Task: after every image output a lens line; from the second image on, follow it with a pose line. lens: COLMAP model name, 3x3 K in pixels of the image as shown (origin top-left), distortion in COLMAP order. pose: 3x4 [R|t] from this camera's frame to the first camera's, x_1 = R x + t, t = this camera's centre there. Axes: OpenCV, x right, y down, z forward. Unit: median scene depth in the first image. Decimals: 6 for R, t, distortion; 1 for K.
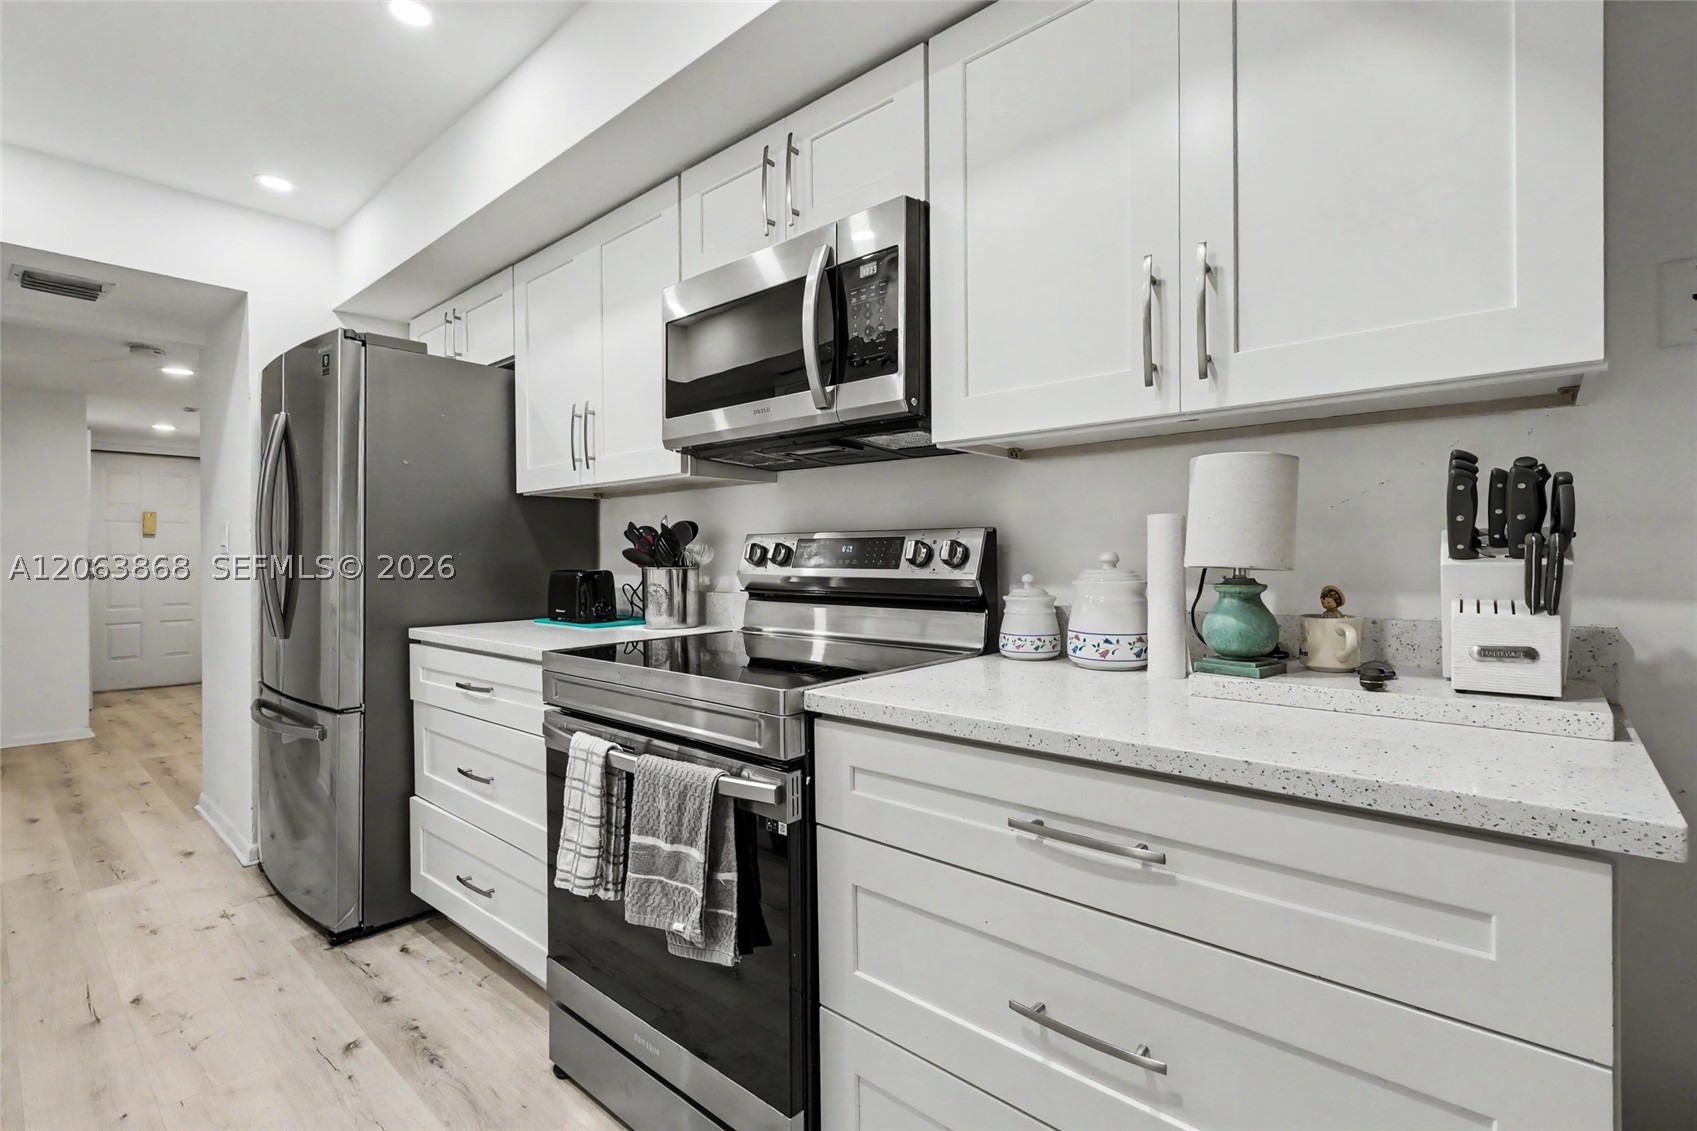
lens RADIAL K [[774.0, 0, 850.9], [0, 774.0, 560.7], [0, 0, 1]] dist [0.003602, -0.000150]
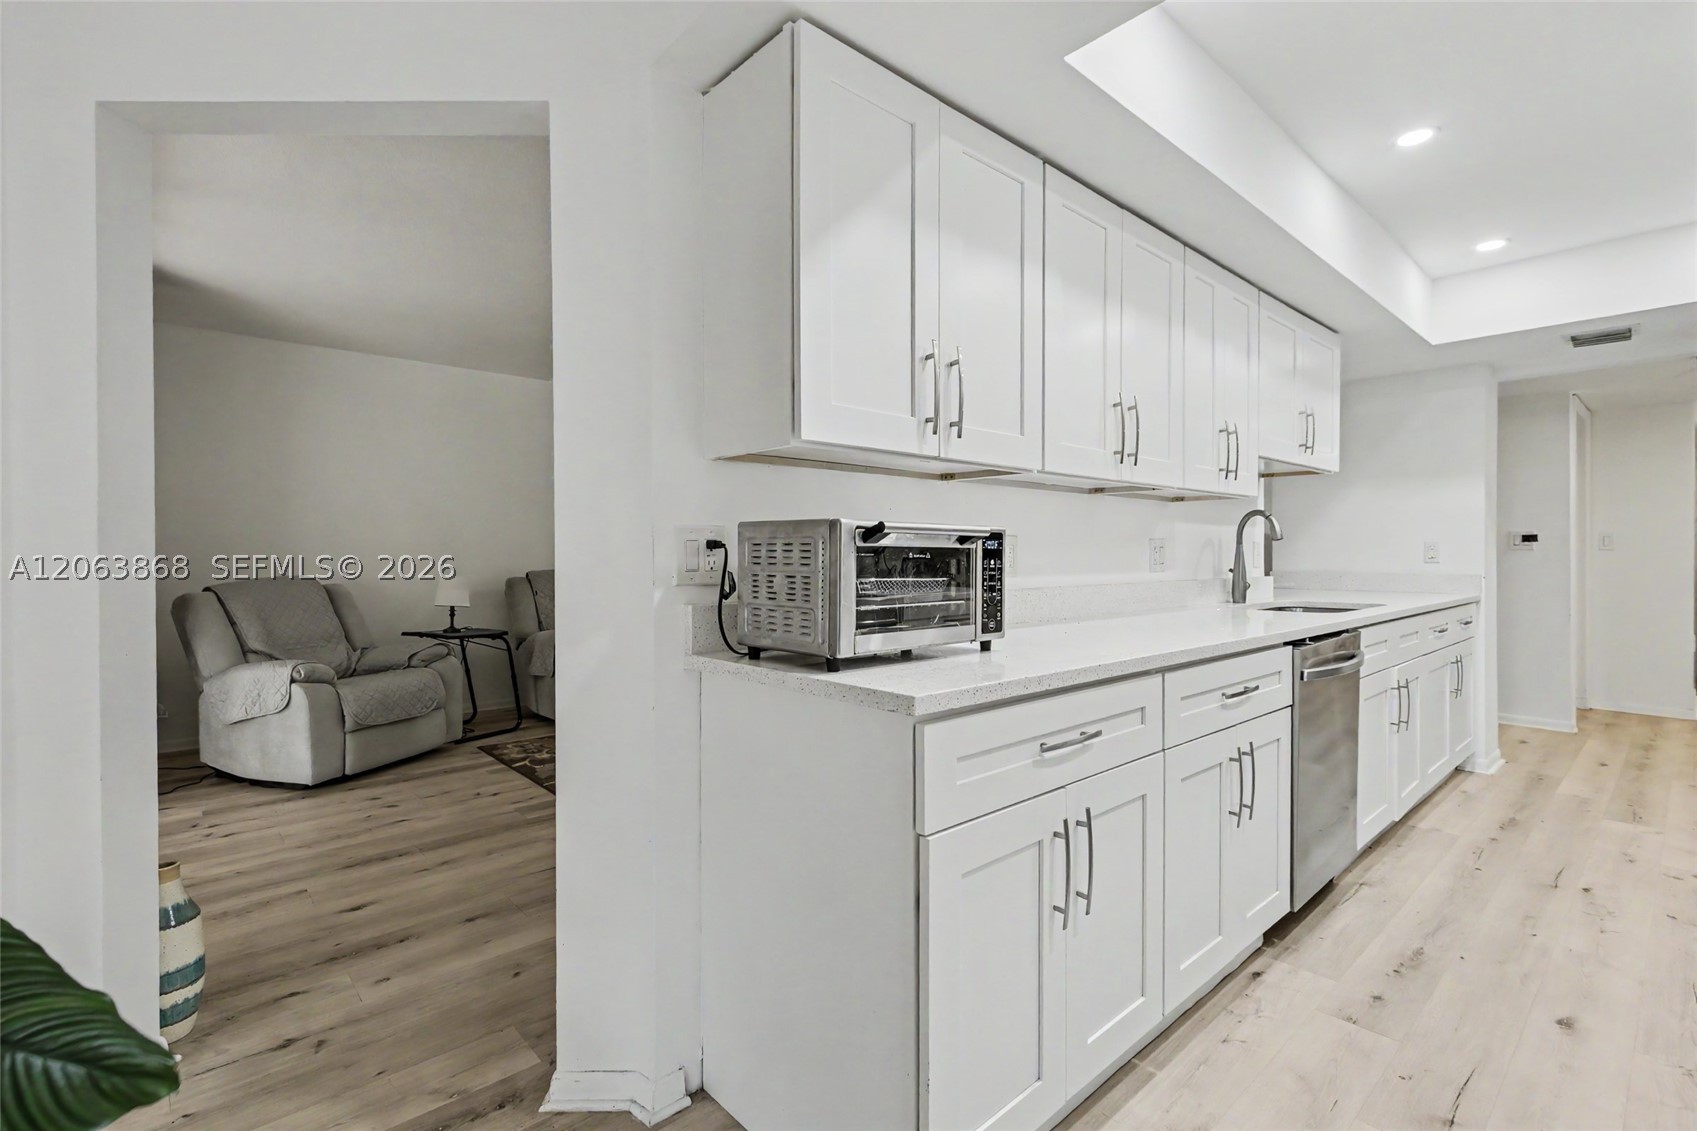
lens RADIAL K [[774.0, 0, 850.9], [0, 774.0, 560.7], [0, 0, 1]] dist [0.003602, -0.000150]
pose [[-0.108639, 0.012994, -0.993996, 0.561740], [-0.001745, 0.999911, 0.013262, -0.009404], [0.994080, 0.003175, -0.108606, -0.109480]]
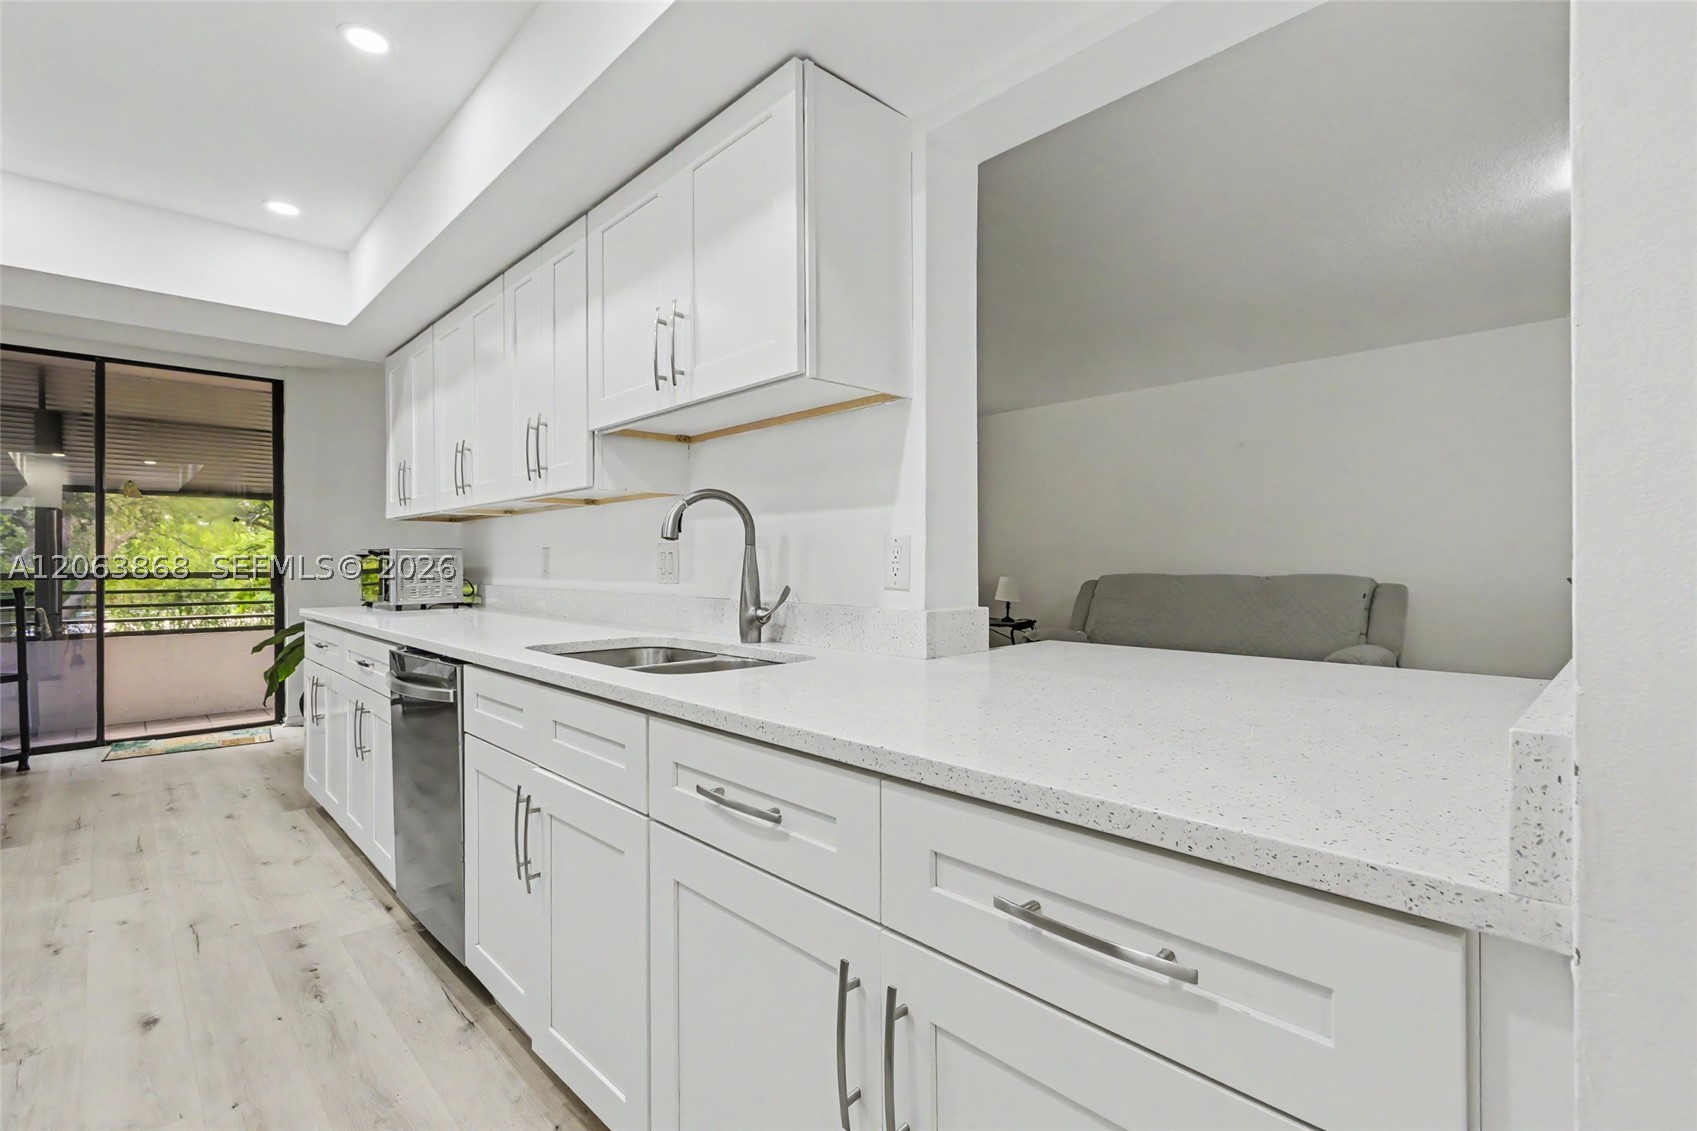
lens RADIAL K [[774.0, 0, 850.9], [0, 774.0, 560.7], [0, 0, 1]] dist [0.003602, -0.000150]
pose [[-0.996573, 0.009485, 0.082174, -1.569612], [0.009599, 0.999953, 0.000992, 0.001277], [-0.082160, 0.001778, -0.996618, 1.669710]]
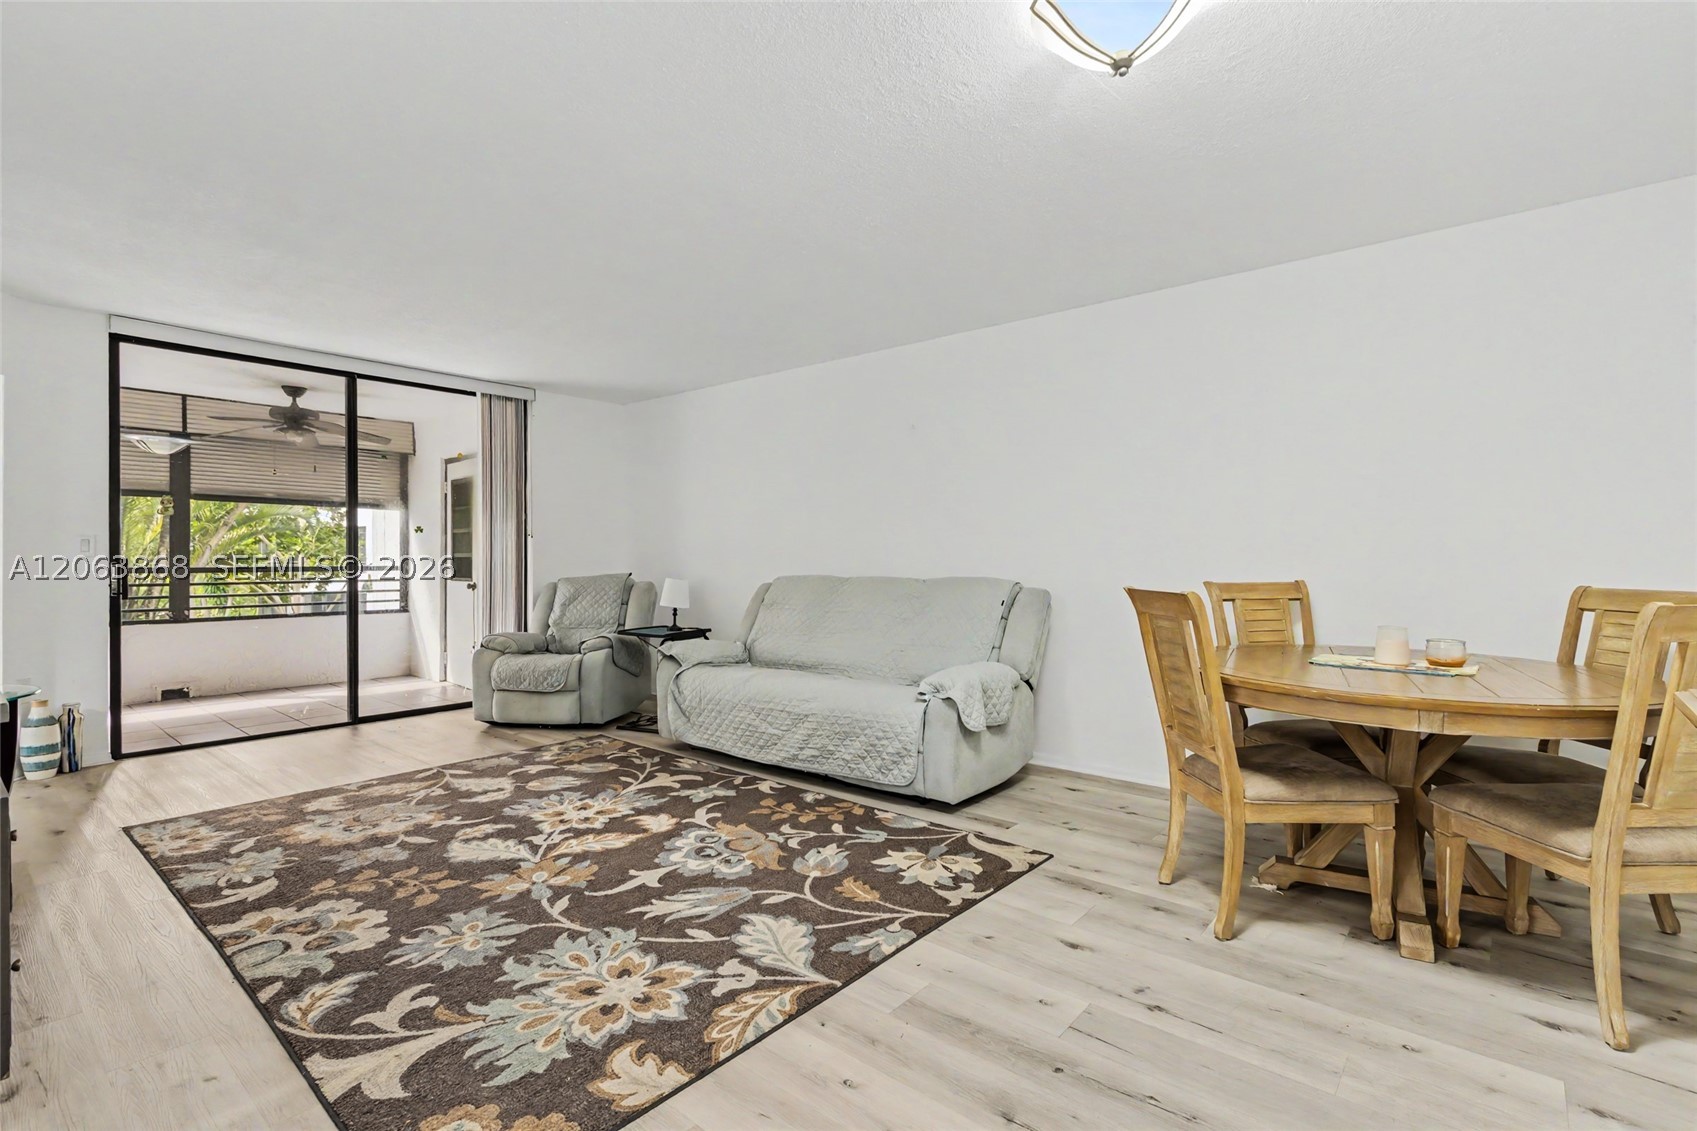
lens RADIAL K [[774.0, 0, 850.9], [0, 774.0, 560.7], [0, 0, 1]] dist [0.003602, -0.000150]
pose [[-0.999421, 0.003053, -0.033888, -2.547399], [0.002790, 0.999965, 0.007826, -0.007780], [0.033911, 0.007727, -0.999395, 1.176026]]
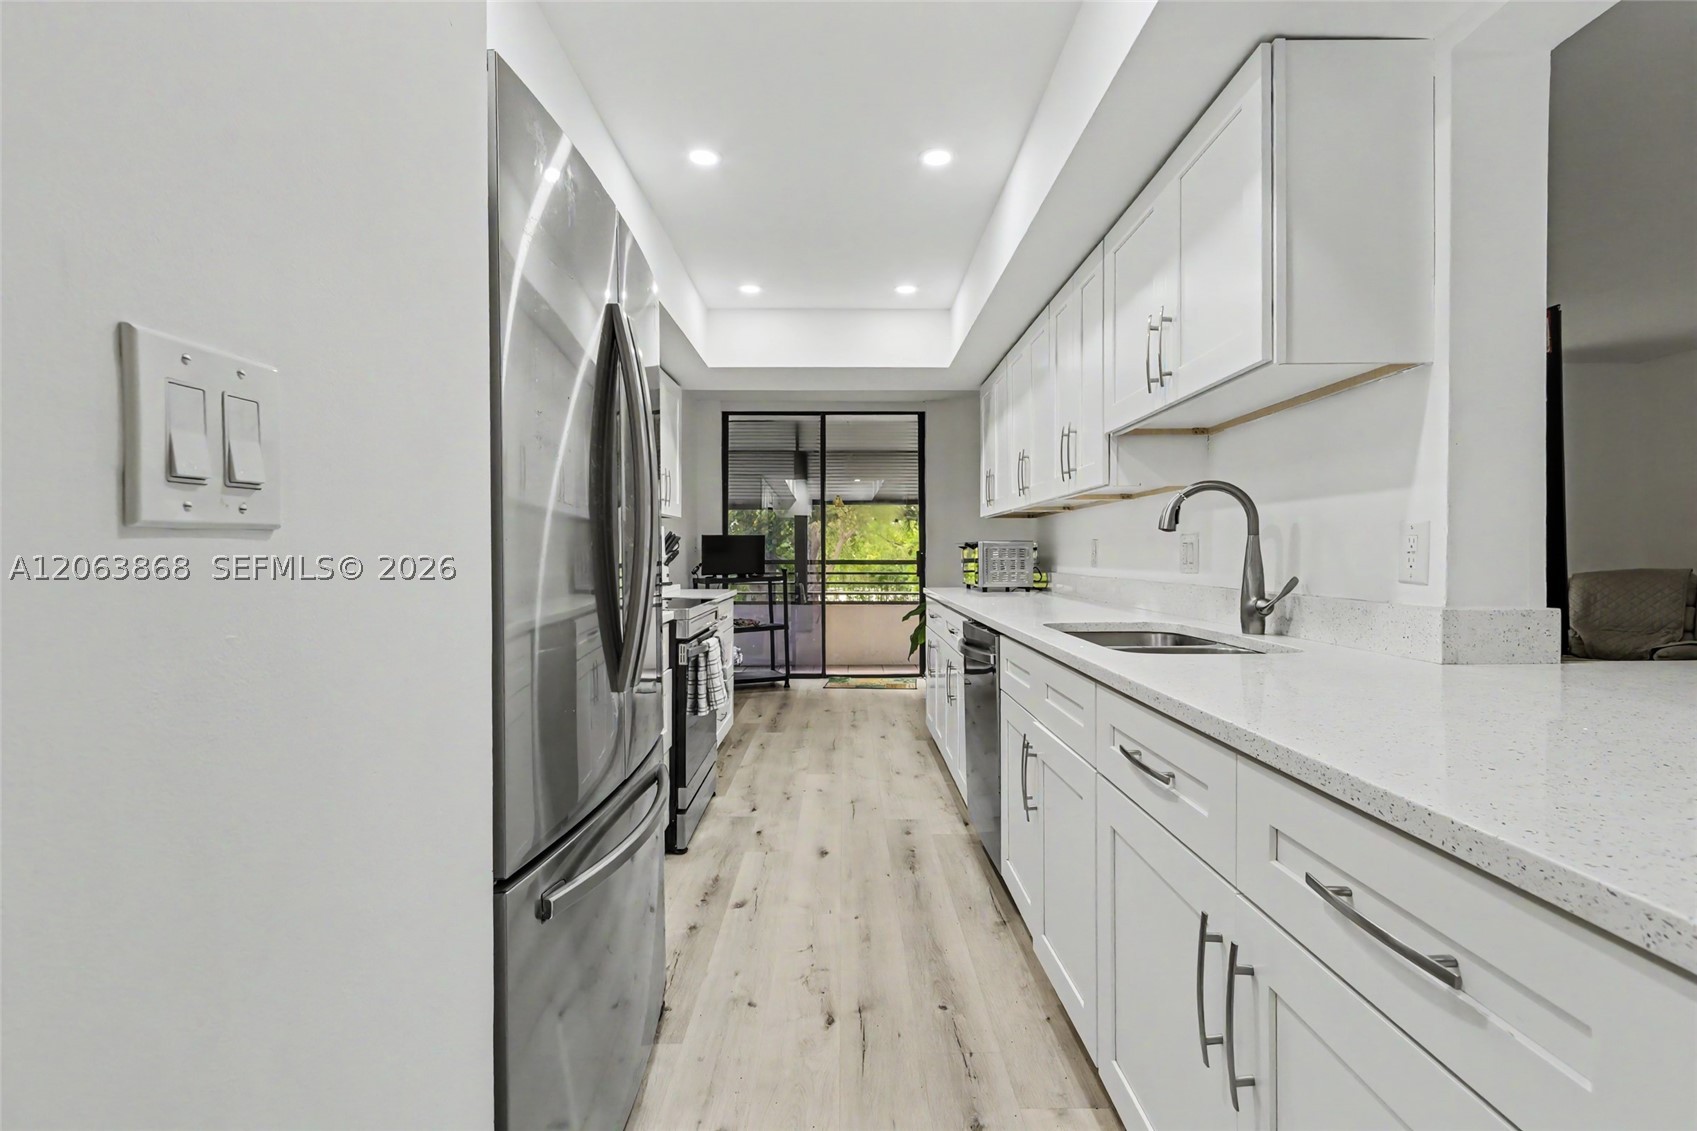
lens RADIAL K [[774.0, 0, 850.9], [0, 774.0, 560.7], [0, 0, 1]] dist [0.003602, -0.000150]
pose [[-0.669397, 0.002400, 0.742901, -1.761694], [0.010316, 0.999928, 0.006065, 0.002740], [-0.742833, 0.011723, -0.669374, 1.726558]]
